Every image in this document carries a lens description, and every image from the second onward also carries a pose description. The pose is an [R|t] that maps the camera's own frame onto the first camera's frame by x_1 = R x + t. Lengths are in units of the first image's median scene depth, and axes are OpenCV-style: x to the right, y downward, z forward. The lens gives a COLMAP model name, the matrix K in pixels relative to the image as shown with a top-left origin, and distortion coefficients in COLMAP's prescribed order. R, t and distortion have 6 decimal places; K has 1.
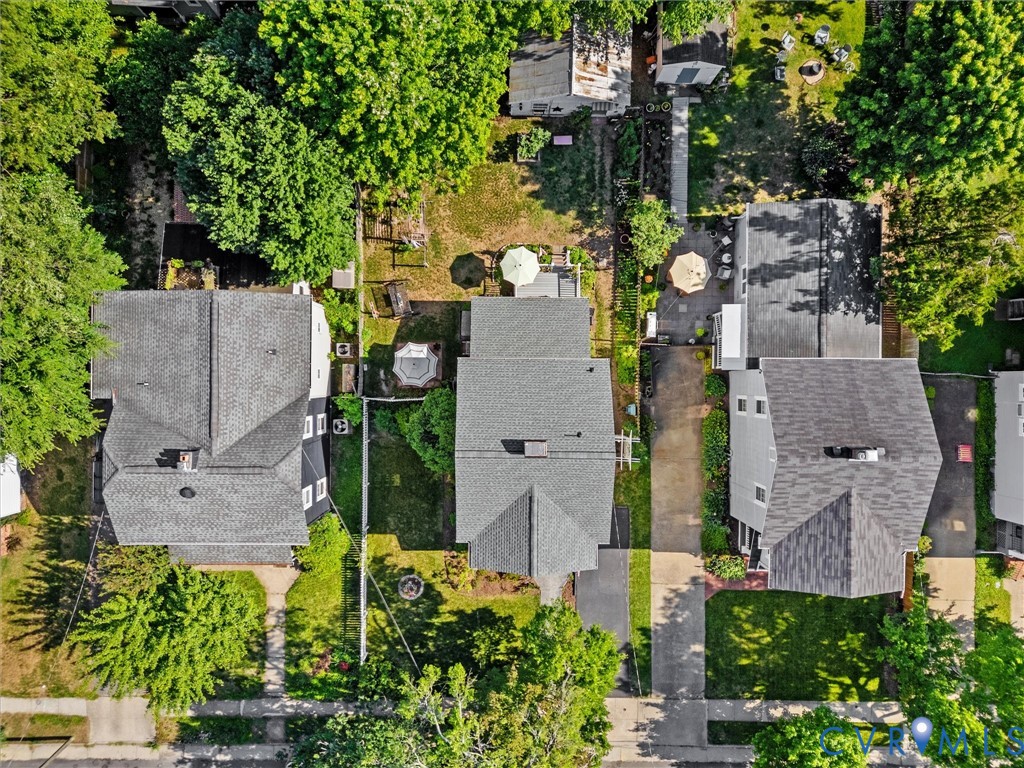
lens RADIAL K [[753.9, 0, 512.0], [0, 753.9, 384.0], [0, 0, 1]] dist [0.027617, -0.000474]
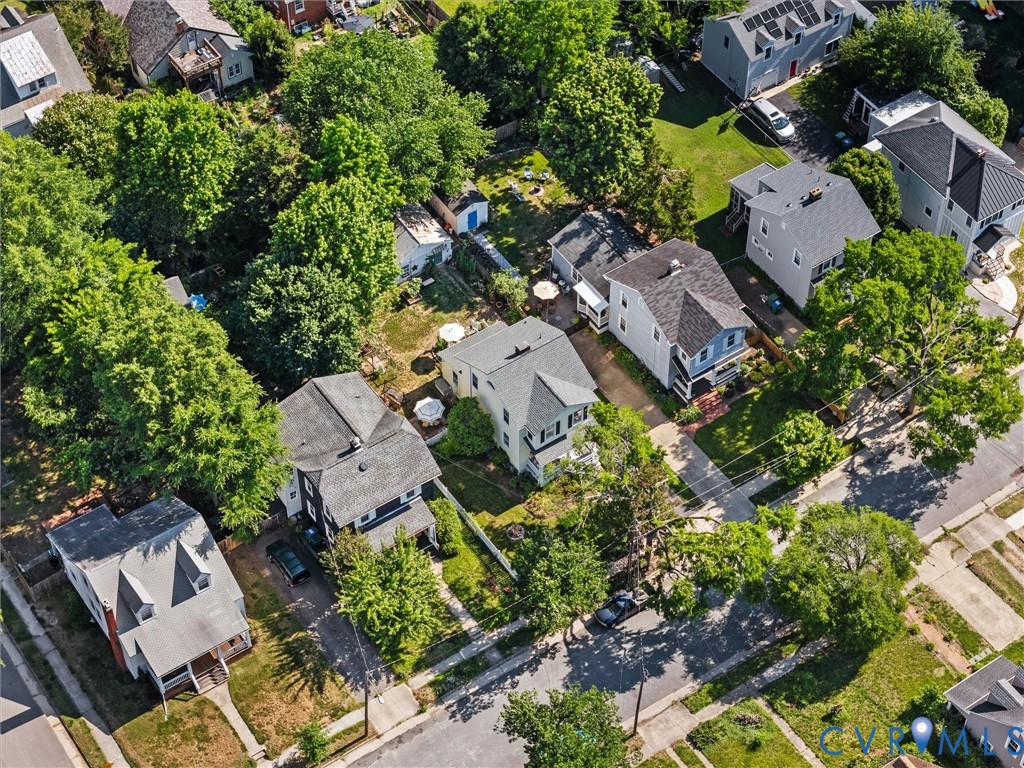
lens RADIAL K [[2037.8, 0, 512.0], [0, 2037.8, 384.0], [0, 0, 1]] dist [-0.004237, -0.047458]
pose [[0.819304, -0.447655, 0.358254, -1.344191], [0.573321, 0.632492, -0.520822, 2.019944], [0.006556, 0.632107, 0.774854, -2.021986]]
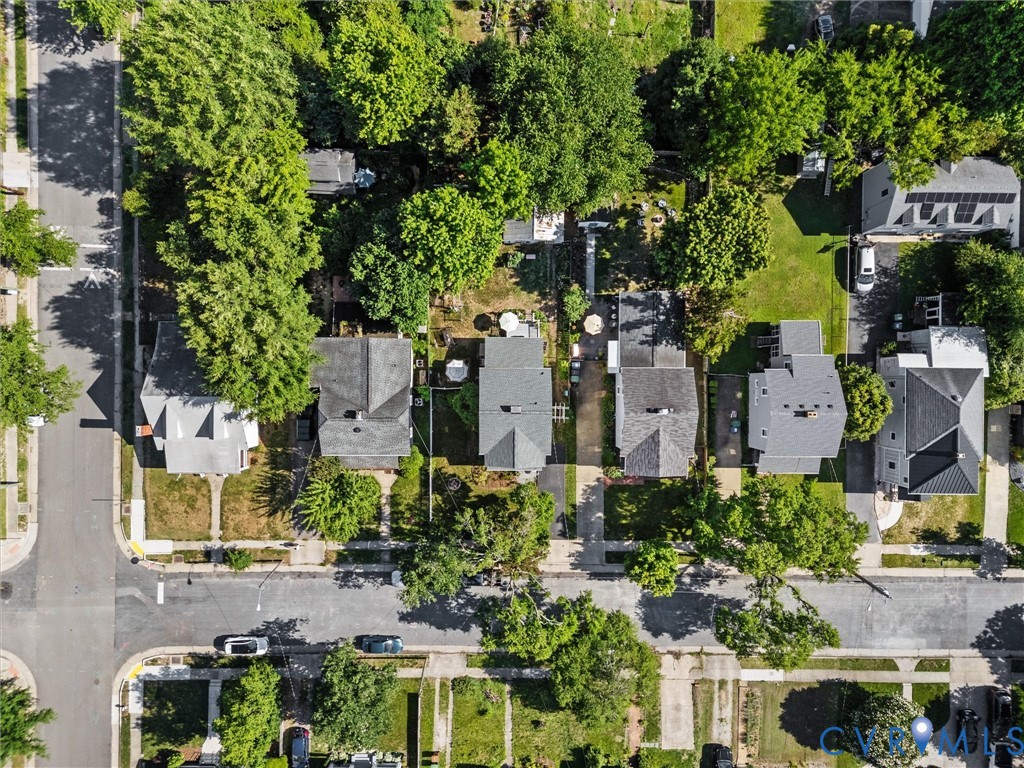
lens RADIAL K [[743.6, 0, 511.0], [0, 743.6, 389.5], [0, 0, 1]] dist [0.094361, -0.101313]
pose [[0.999991, -0.002877, 0.003199, 0.008370], [0.002848, 0.999955, 0.009070, 0.006333], [-0.003225, -0.009061, 0.999954, -0.944092]]
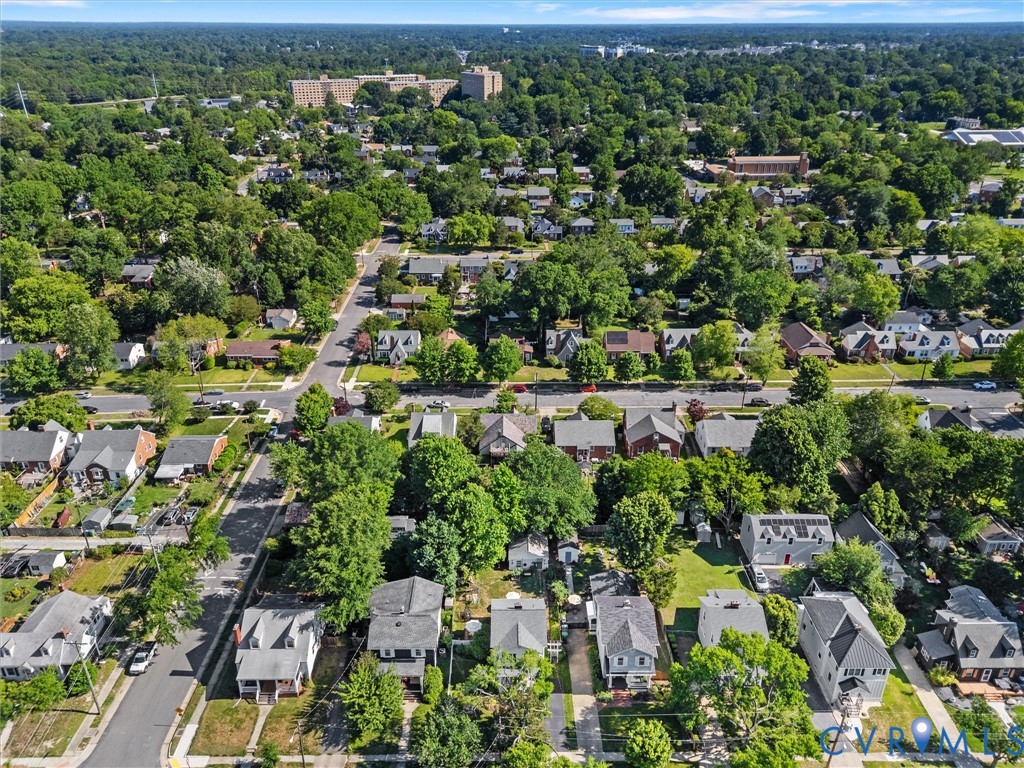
lens RADIAL K [[743.6, 0, 511.0], [0, 743.6, 389.5], [0, 0, 1]] dist [0.094361, -0.101313]
pose [[0.999829, -0.016382, 0.008574, -0.008246], [0.014899, 0.439208, -0.898262, 1.901053], [0.010949, 0.898236, 0.439377, -0.864226]]
